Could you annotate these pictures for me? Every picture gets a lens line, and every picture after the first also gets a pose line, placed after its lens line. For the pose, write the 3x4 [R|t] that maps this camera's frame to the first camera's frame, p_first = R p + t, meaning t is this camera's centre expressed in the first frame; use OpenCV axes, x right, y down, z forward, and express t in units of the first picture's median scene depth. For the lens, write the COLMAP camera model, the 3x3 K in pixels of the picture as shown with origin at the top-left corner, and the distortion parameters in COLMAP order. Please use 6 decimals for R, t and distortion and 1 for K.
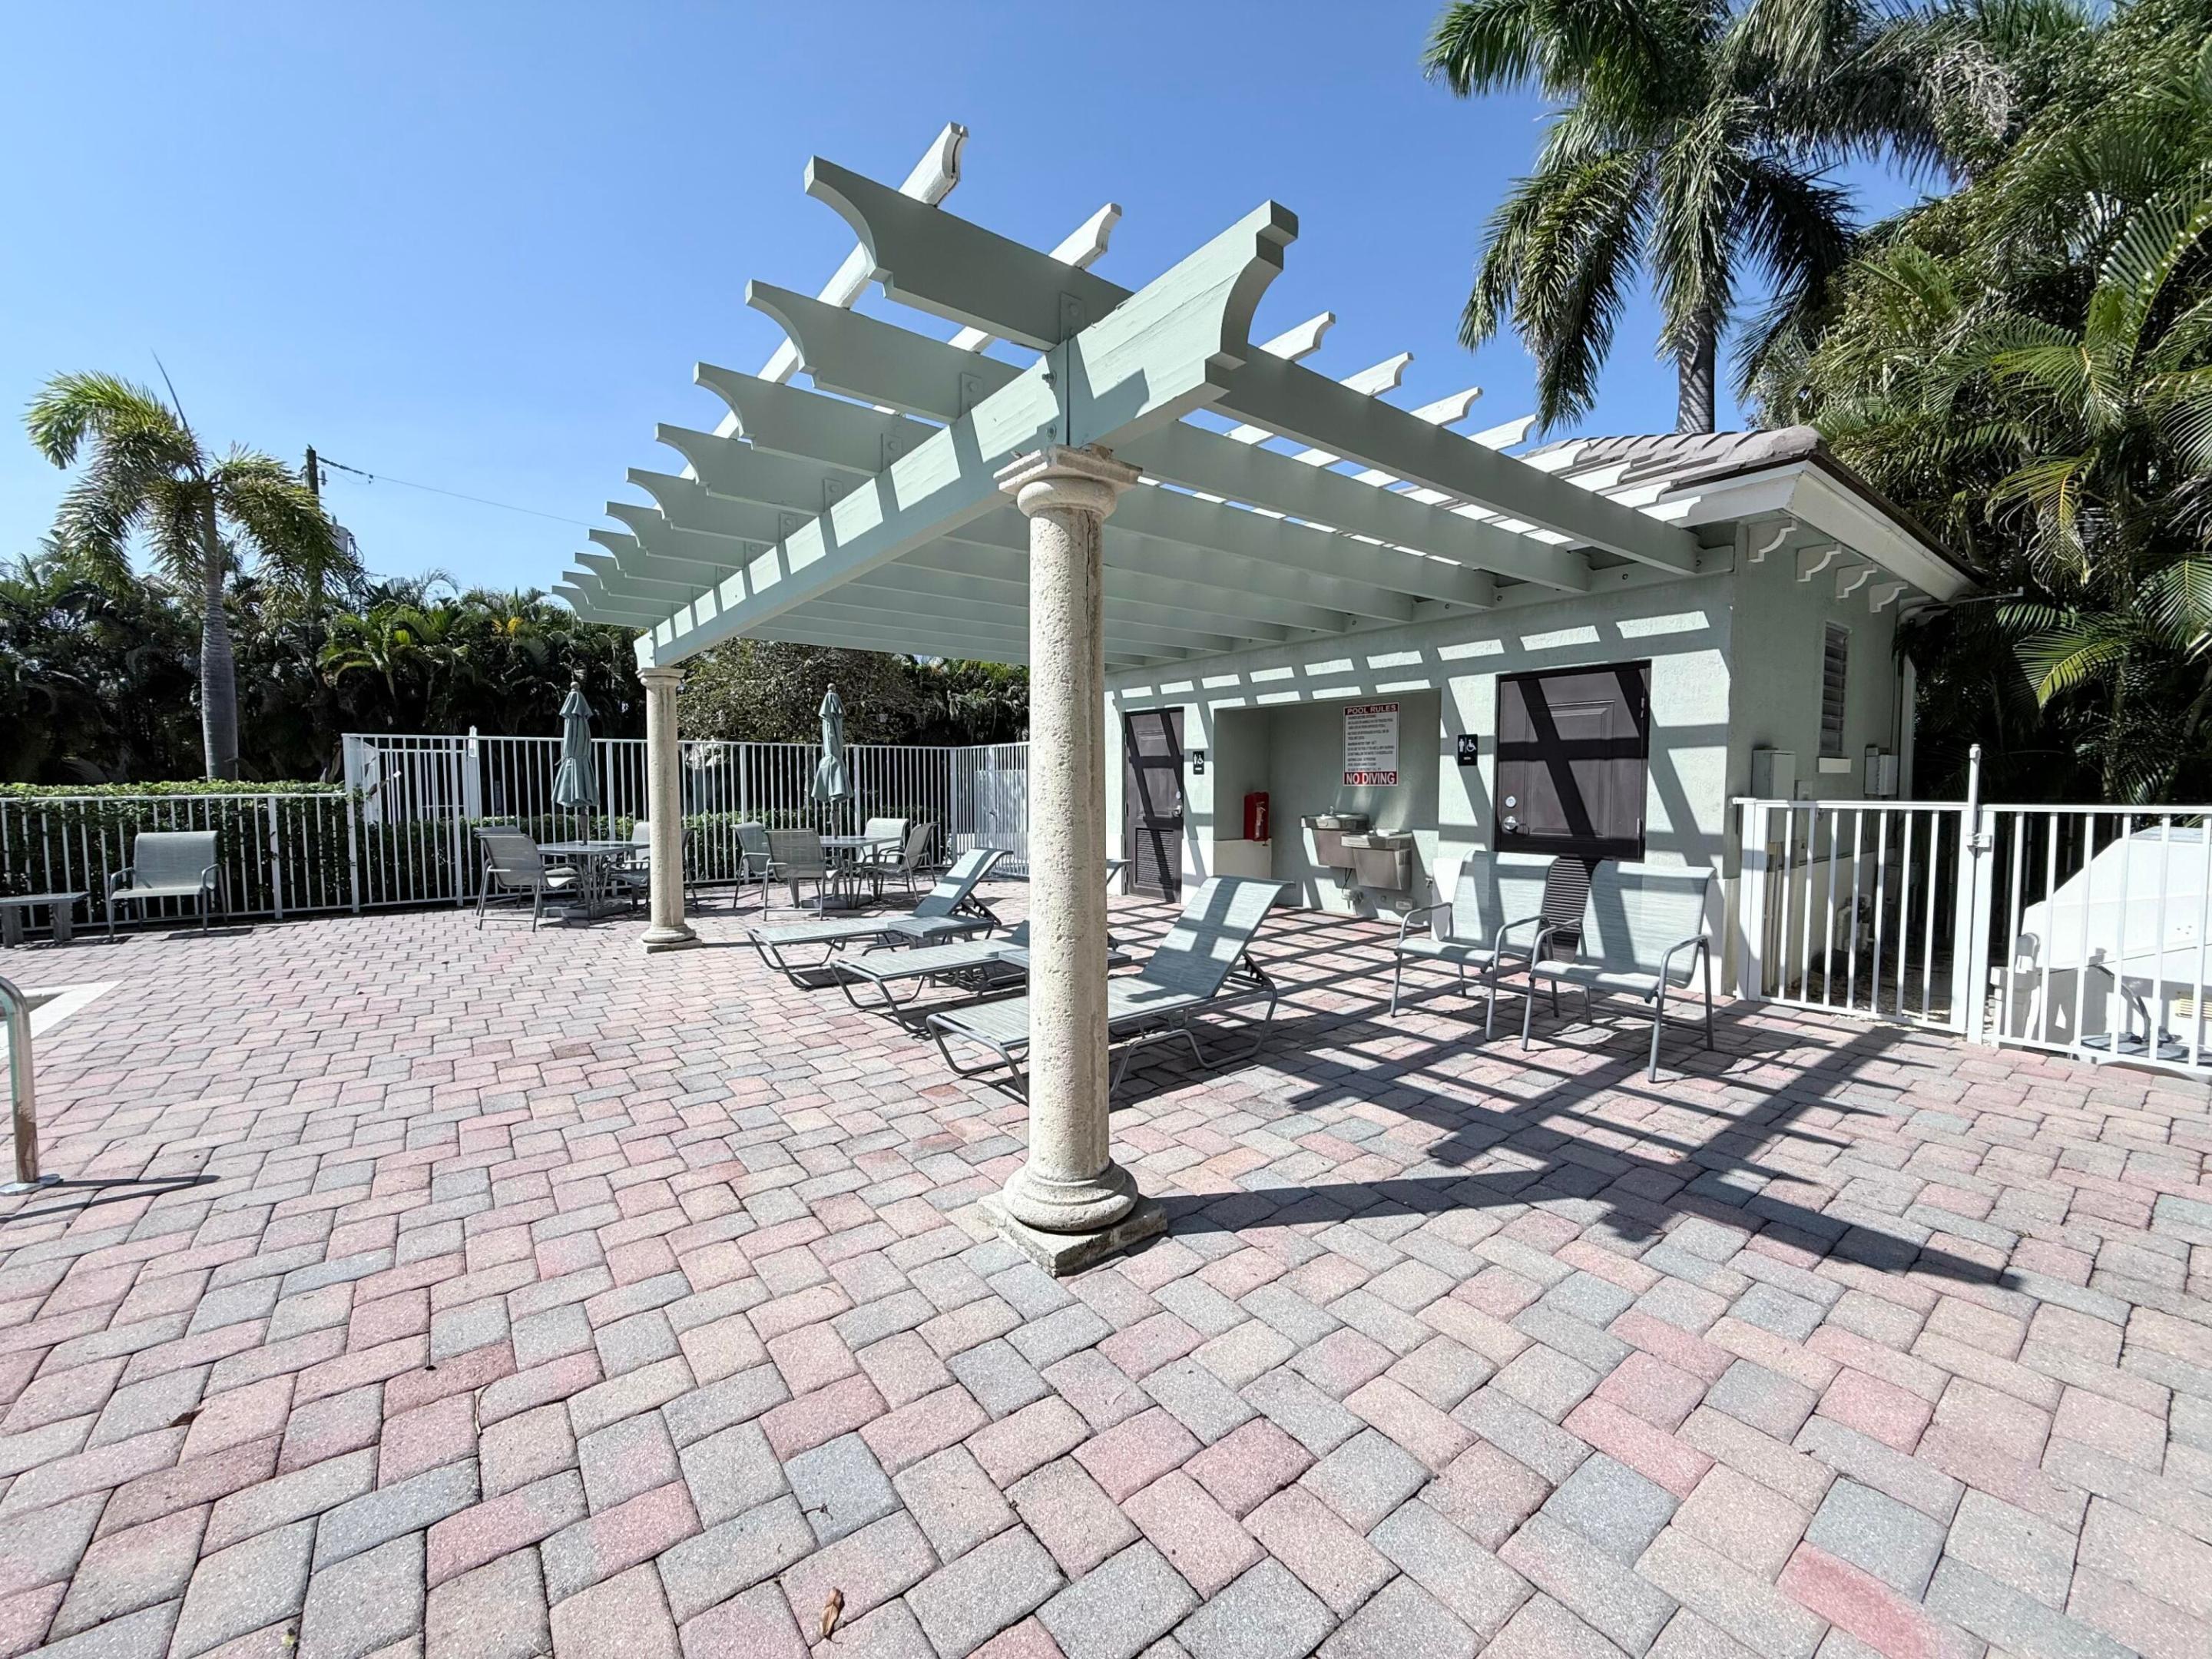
lens RADIAL K [[874.2, 0, 1104.8], [0, 874.2, 847.9], [0, 0, 1]] dist [-0.004188, 0.000519]
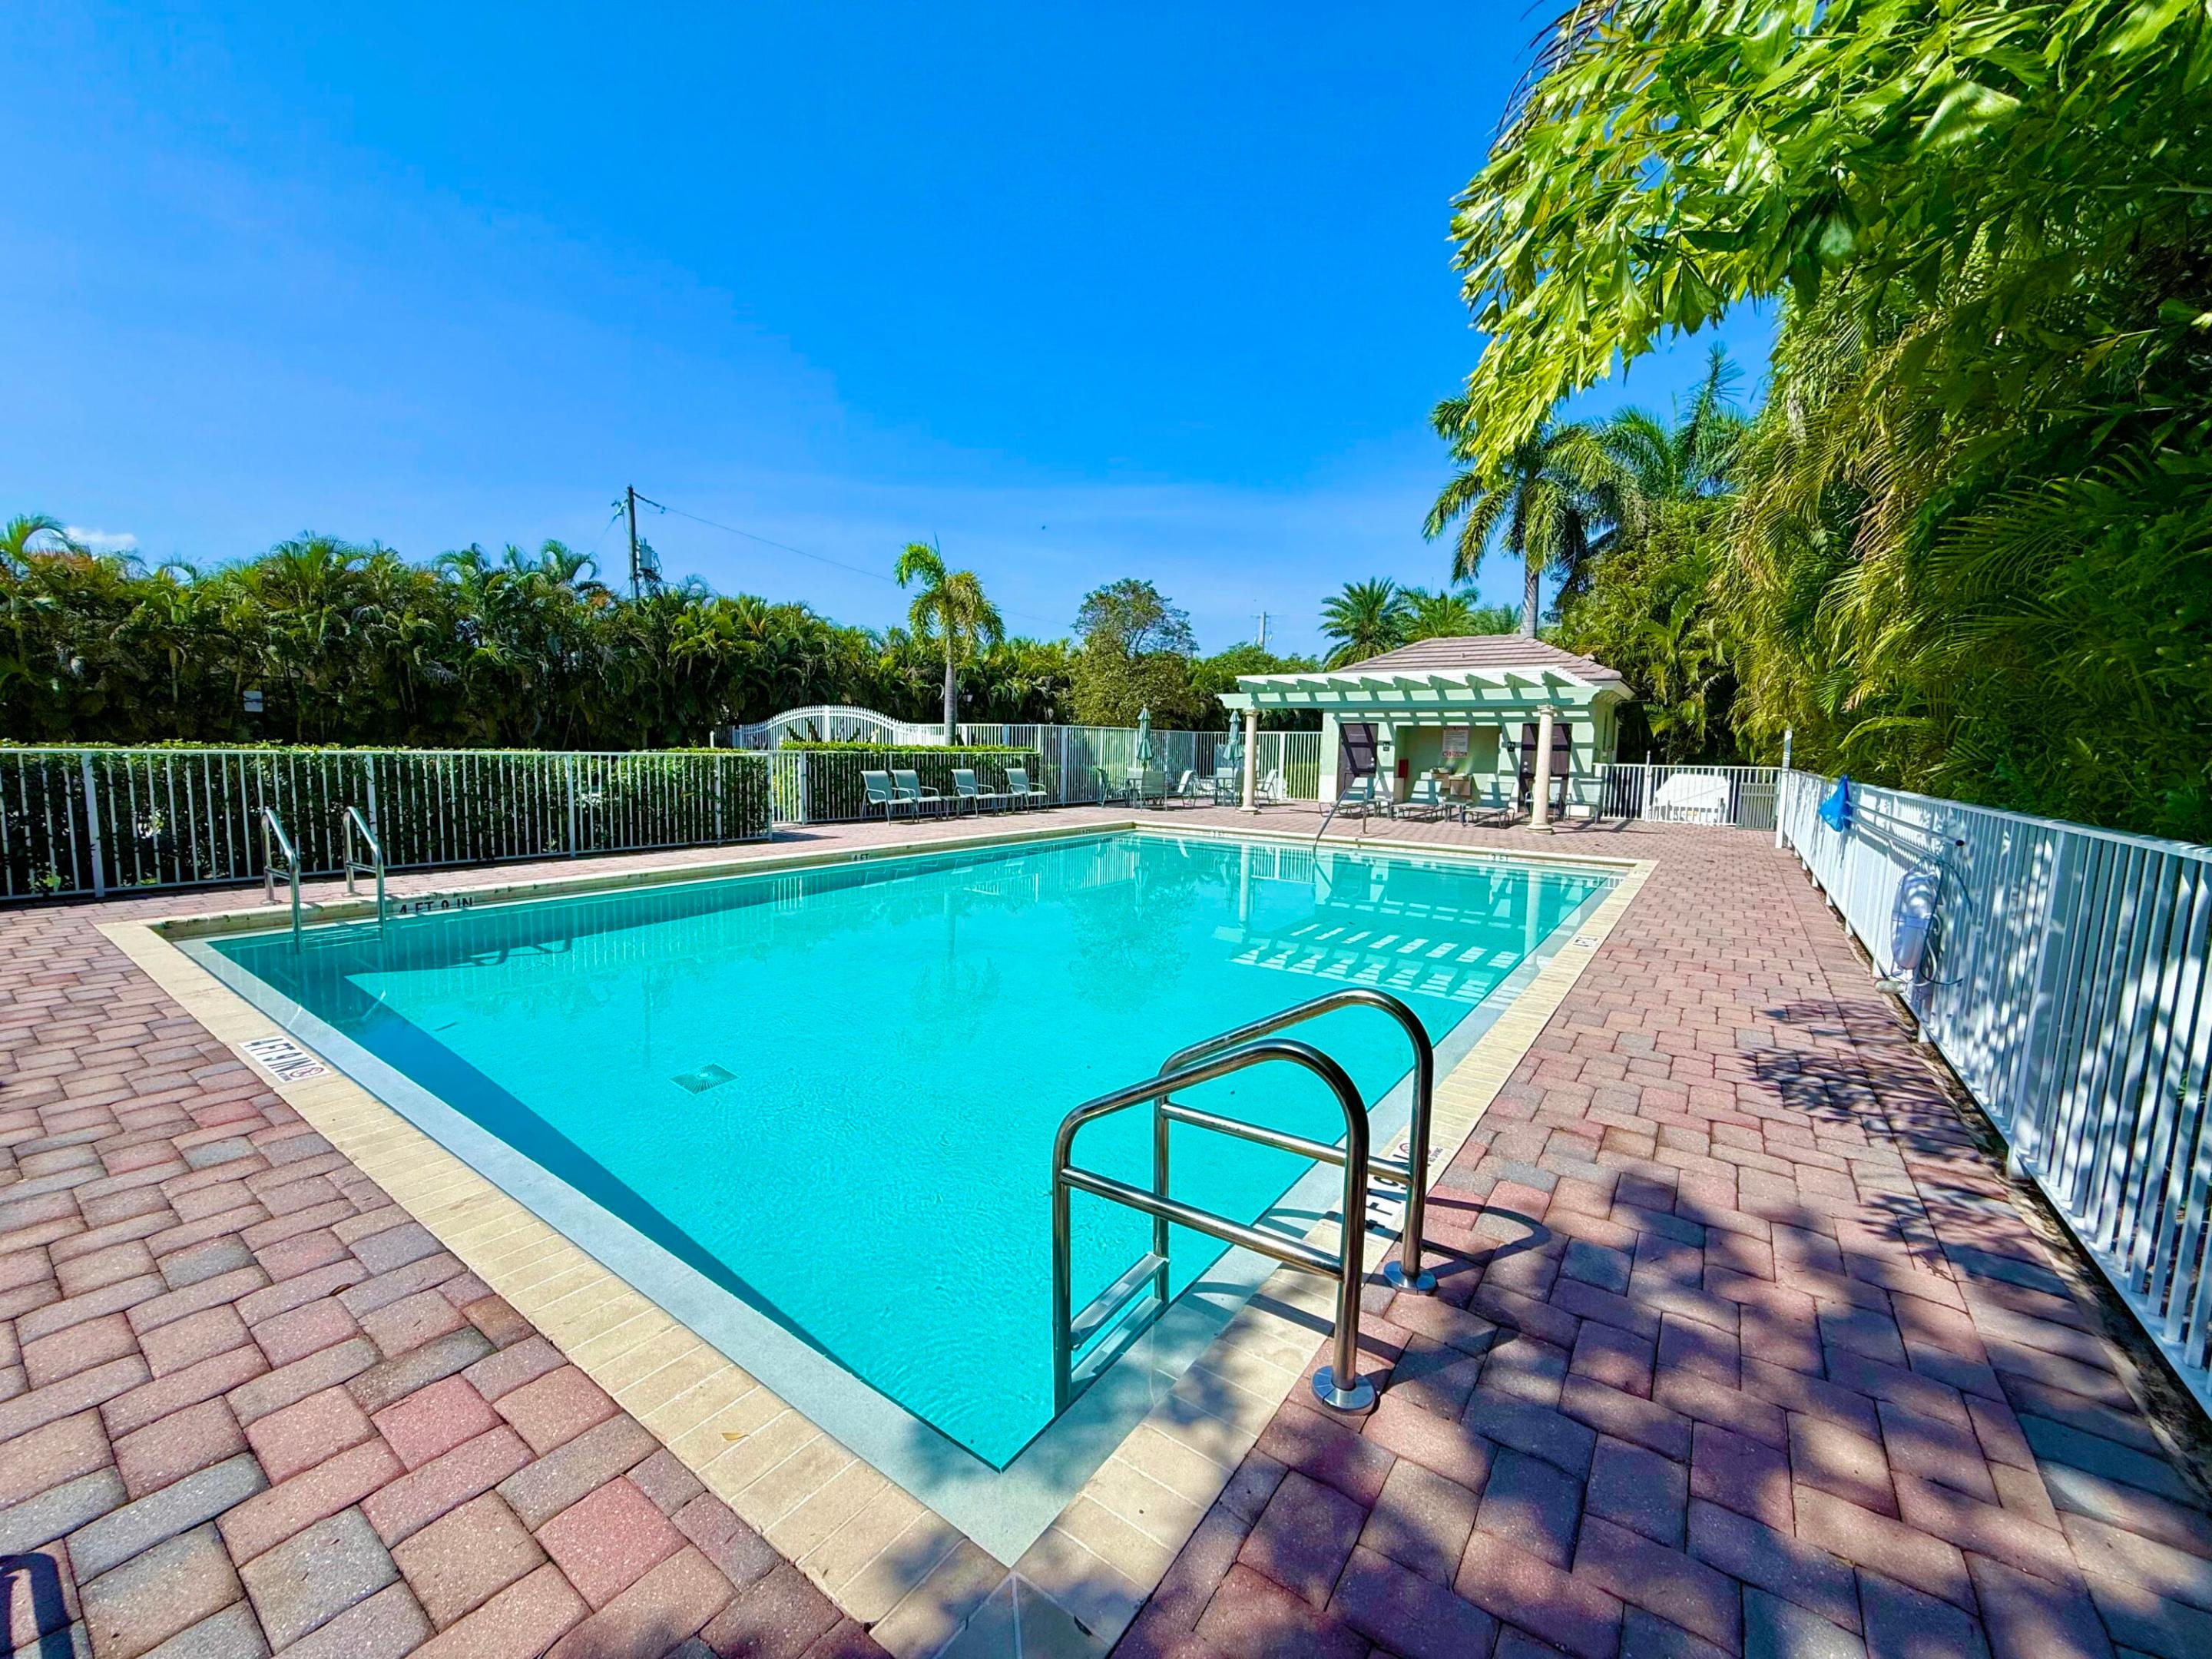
lens RADIAL K [[874.2, 0, 1095.1], [0, 874.2, 841.8], [0, 0, 1]] dist [-0.004188, 0.000519]
pose [[0.955116, -0.012542, 0.295966, -1.206833], [0.001805, 0.999331, 0.036523, 0.069620], [-0.296226, -0.034349, 0.954500, -0.966214]]
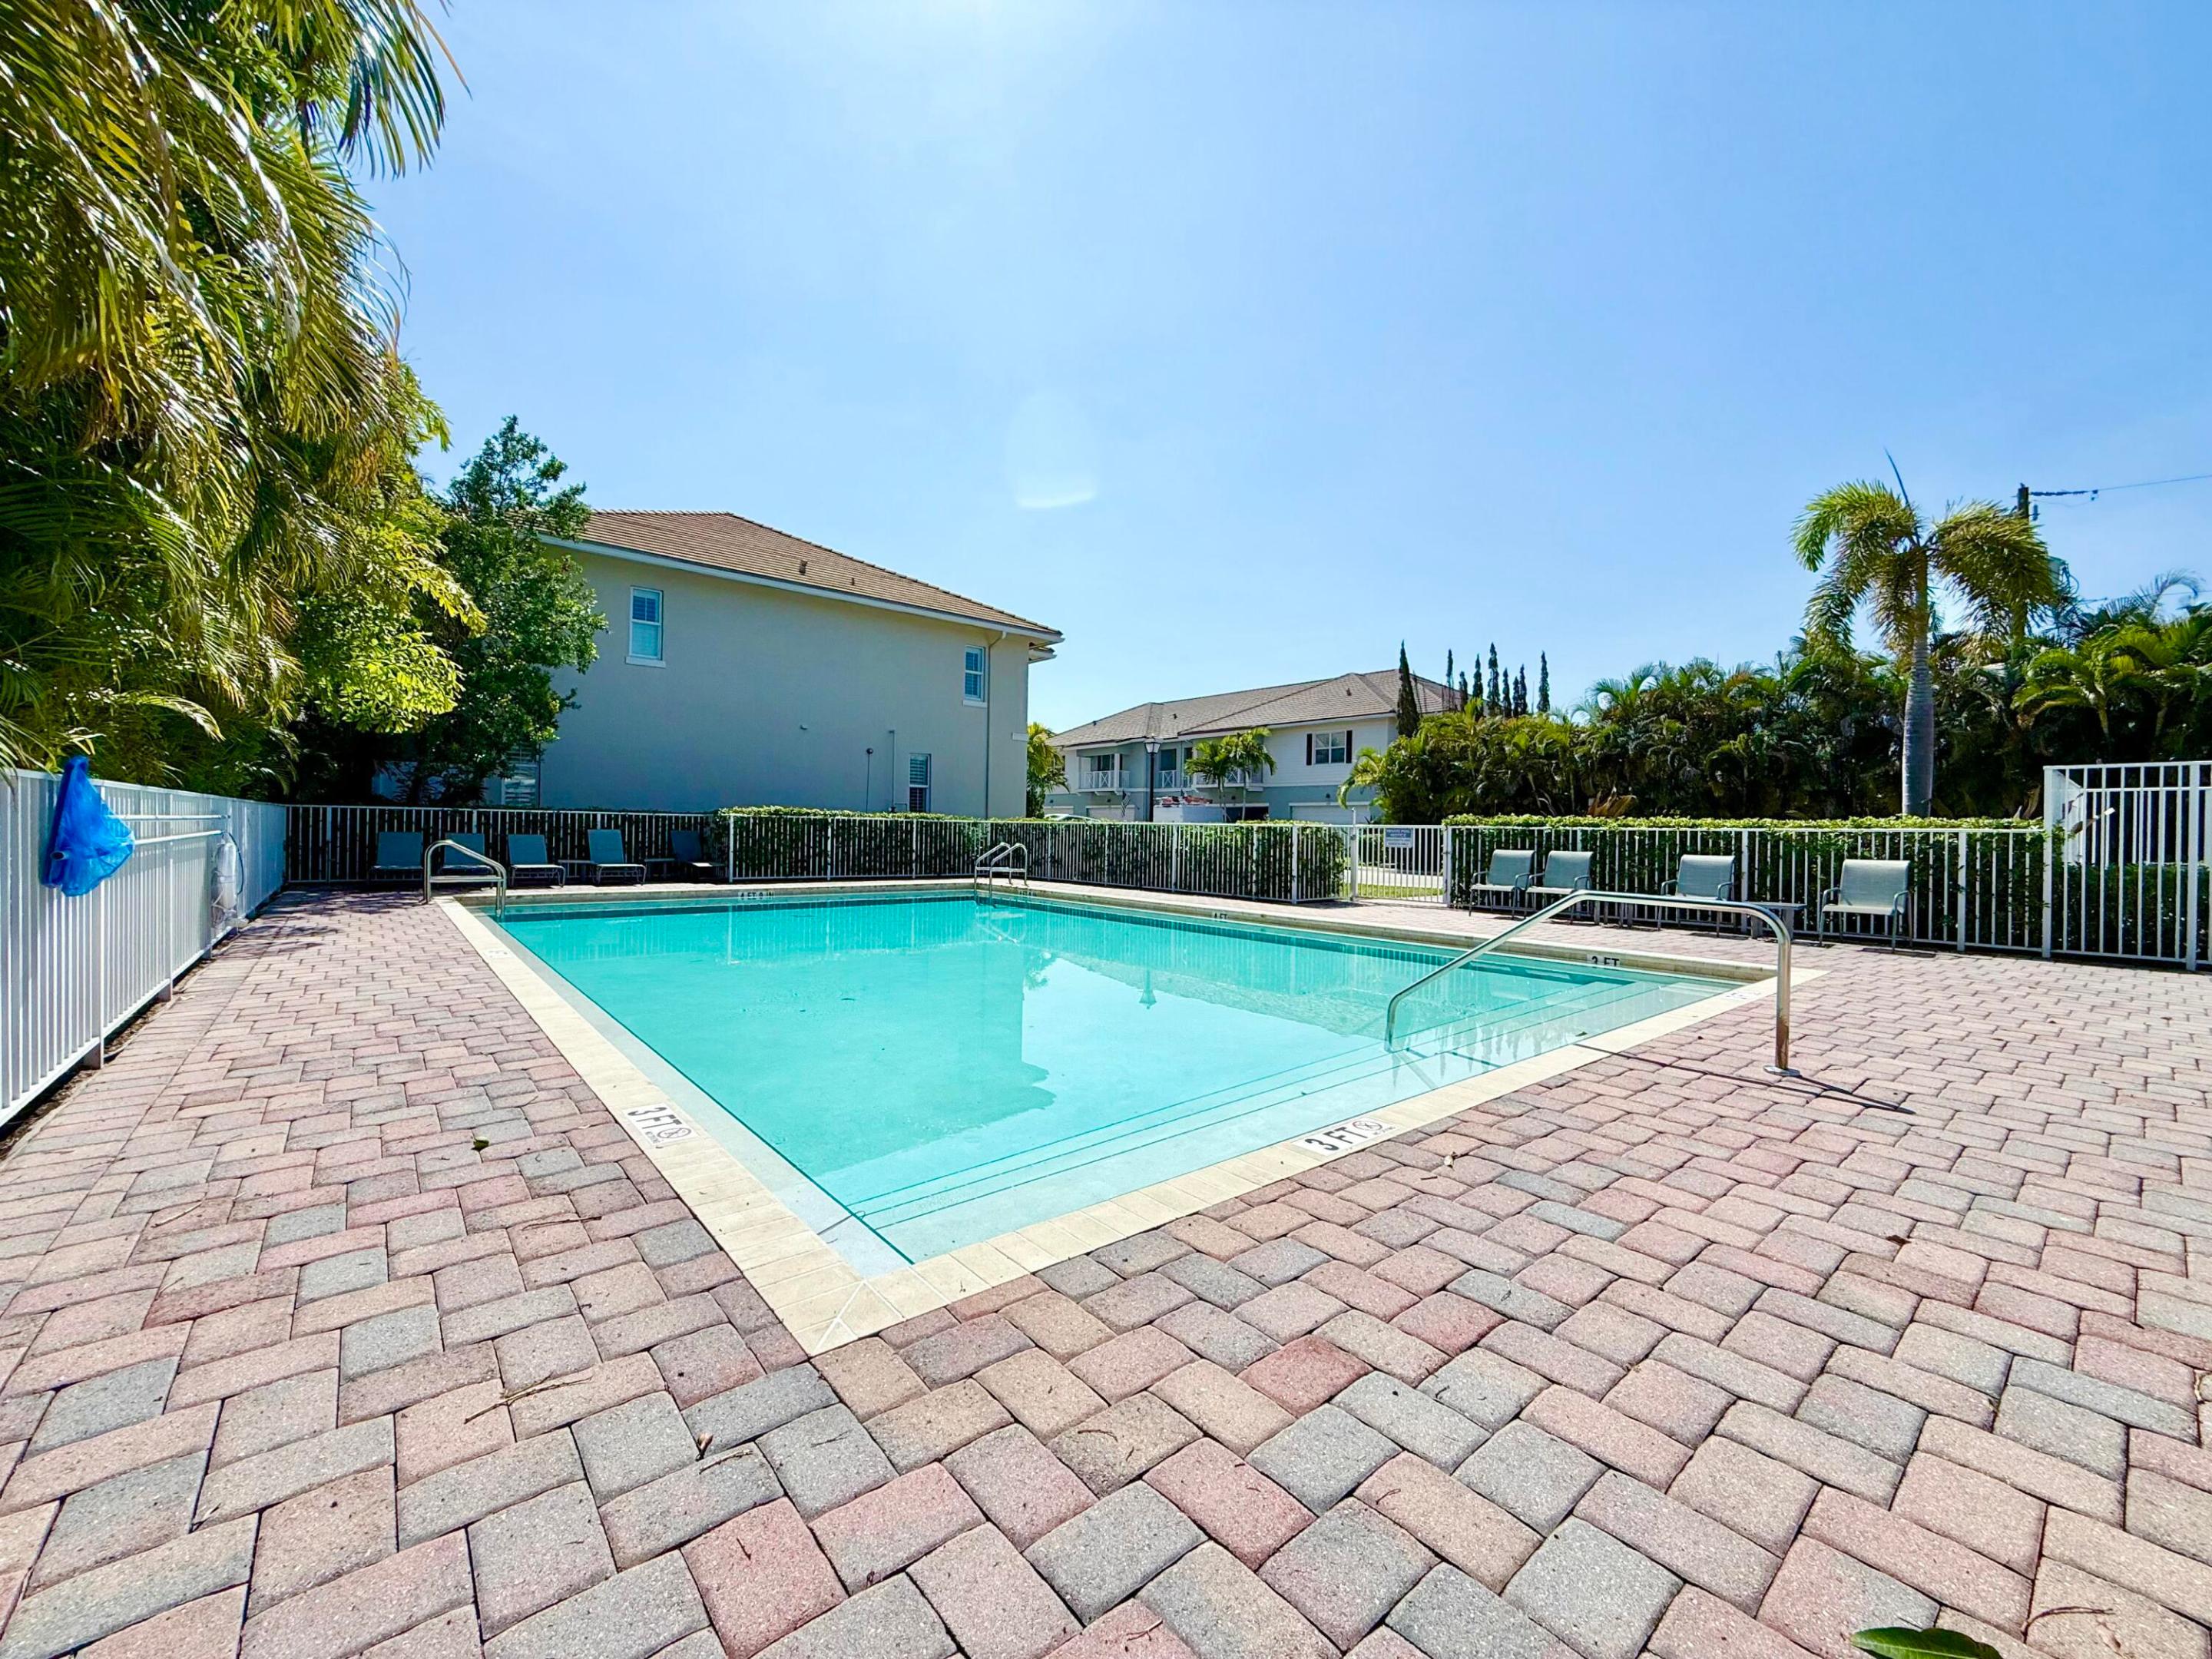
lens RADIAL K [[874.2, 0, 1095.4], [0, 874.2, 830.4], [0, 0, 1]] dist [-0.004188, 0.000519]
pose [[0.033042, -0.004223, -0.999445, 0.032633], [-0.083989, 0.996442, -0.006987, 0.034344], [0.995919, 0.084173, 0.032570, -0.048790]]
